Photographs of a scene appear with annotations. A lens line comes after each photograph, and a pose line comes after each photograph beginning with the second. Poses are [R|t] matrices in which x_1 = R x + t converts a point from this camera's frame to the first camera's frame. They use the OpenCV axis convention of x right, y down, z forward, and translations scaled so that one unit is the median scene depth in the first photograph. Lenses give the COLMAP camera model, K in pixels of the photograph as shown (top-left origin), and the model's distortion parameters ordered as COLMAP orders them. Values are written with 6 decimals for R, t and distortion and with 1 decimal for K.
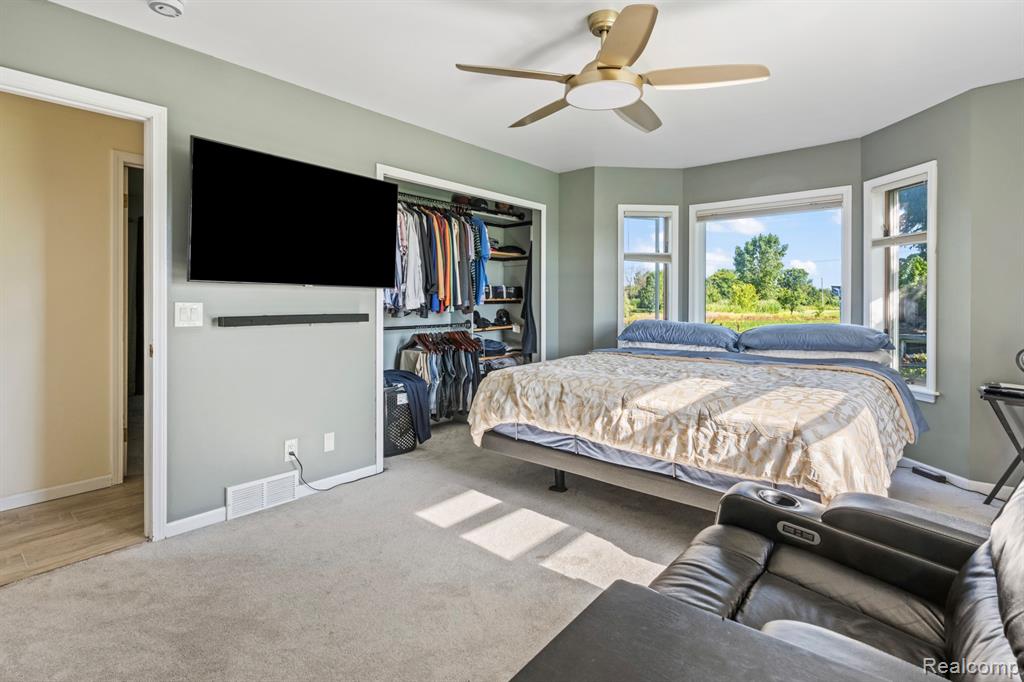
lens RADIAL K [[500.5, 0, 513.8], [0, 500.5, 306.8], [0, 0, 1]] dist [-0.005810, 0.001633]
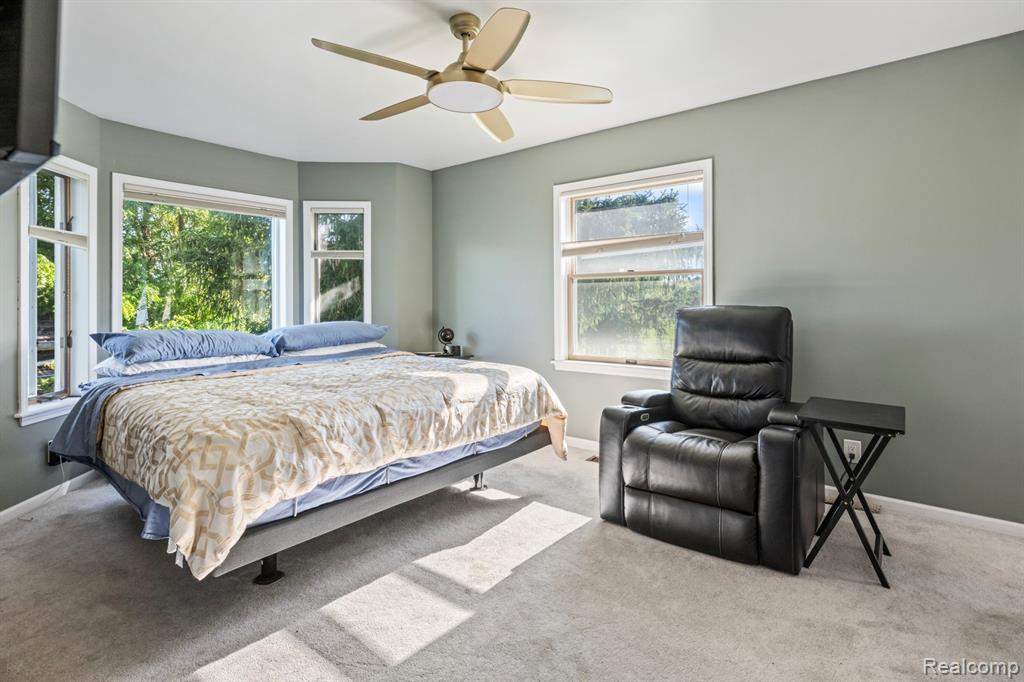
lens RADIAL K [[500.5, 0, 520.8], [0, 500.5, 294.9], [0, 0, 1]] dist [-0.005810, 0.001633]
pose [[-0.039153, 0.012997, 0.999149, -0.768246], [0.018741, 0.999749, -0.012270, -0.008763], [-0.999057, 0.018245, -0.039387, 0.856281]]
